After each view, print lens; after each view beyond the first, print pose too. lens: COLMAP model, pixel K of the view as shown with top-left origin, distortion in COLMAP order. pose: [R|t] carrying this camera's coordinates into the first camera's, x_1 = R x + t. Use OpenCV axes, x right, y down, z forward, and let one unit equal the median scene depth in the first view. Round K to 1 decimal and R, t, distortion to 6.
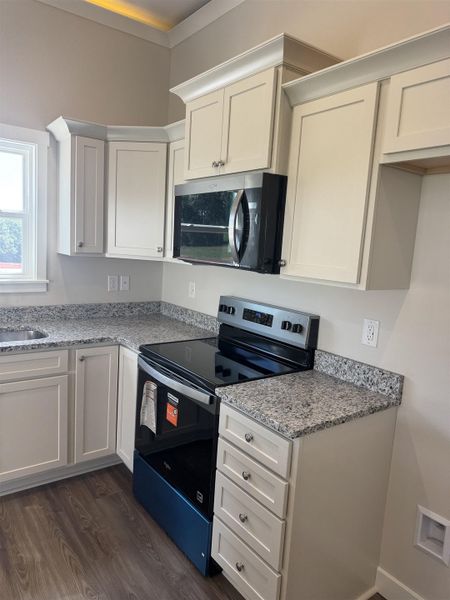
lens RADIAL K [[420.5, 0, 225.0], [0, 420.5, 300.0], [0, 0, 1]] dist [0.065078, -0.090083]
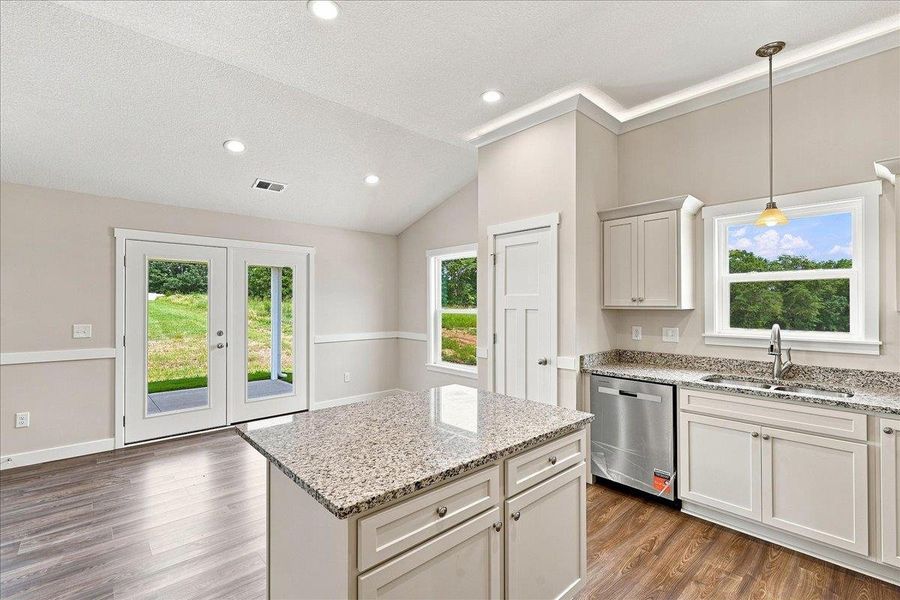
lens RADIAL K [[403.4, 0, 446.4], [0, 403.4, 301.6], [0, 0, 1]] dist [0.000984, 0.000133]
pose [[0.098319, -0.064775, -0.993045, 0.440324], [-0.131941, 0.988221, -0.077523, 0.073419], [0.986370, 0.138646, 0.088615, 0.043519]]
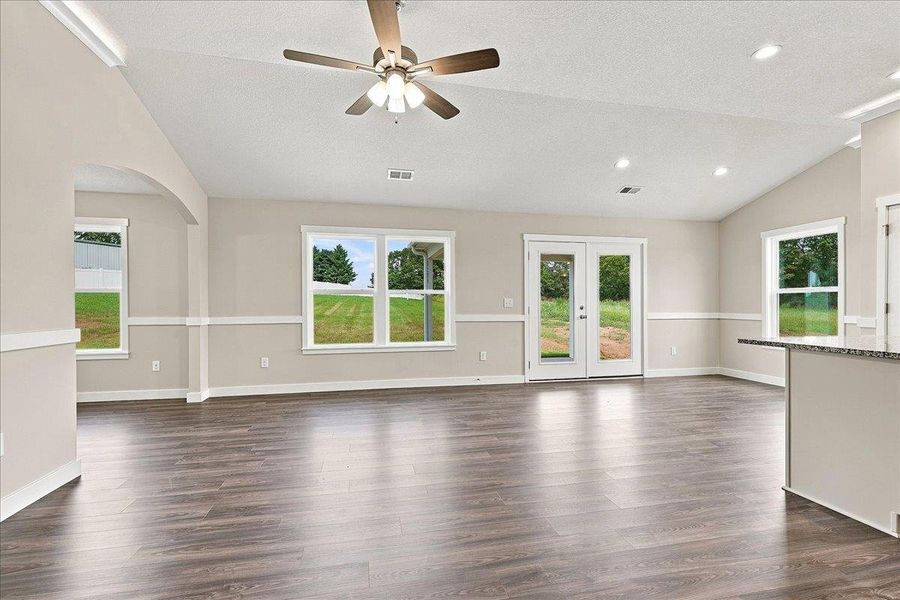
lens RADIAL K [[407.5, 0, 449.4], [0, 407.5, 306.6], [0, 0, 1]] dist [-0.001200, -0.000416]
pose [[-0.416534, -0.053304, -0.907556, 1.157177], [-0.147003, 0.989092, 0.009376, 0.332813], [0.897156, 0.137319, -0.419826, -0.559742]]
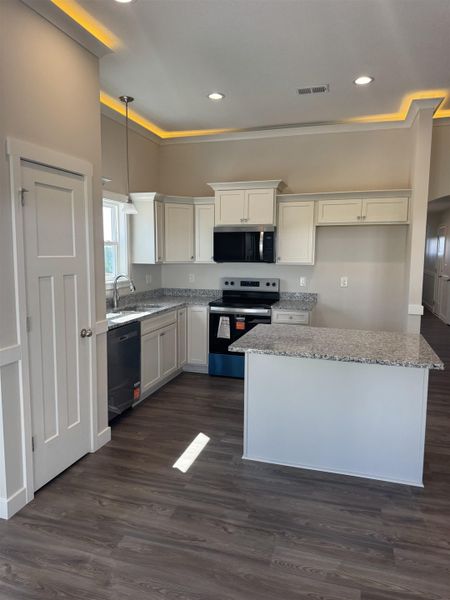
lens RADIAL K [[424.2, 0, 222.0], [0, 424.2, 293.4], [0, 0, 1]] dist [0.068384, -0.101725]
pose [[0.805727, -0.113935, 0.581225, -1.541867], [0.124578, 0.991971, 0.021755, 0.026187], [-0.579037, 0.054879, 0.813452, -0.863757]]
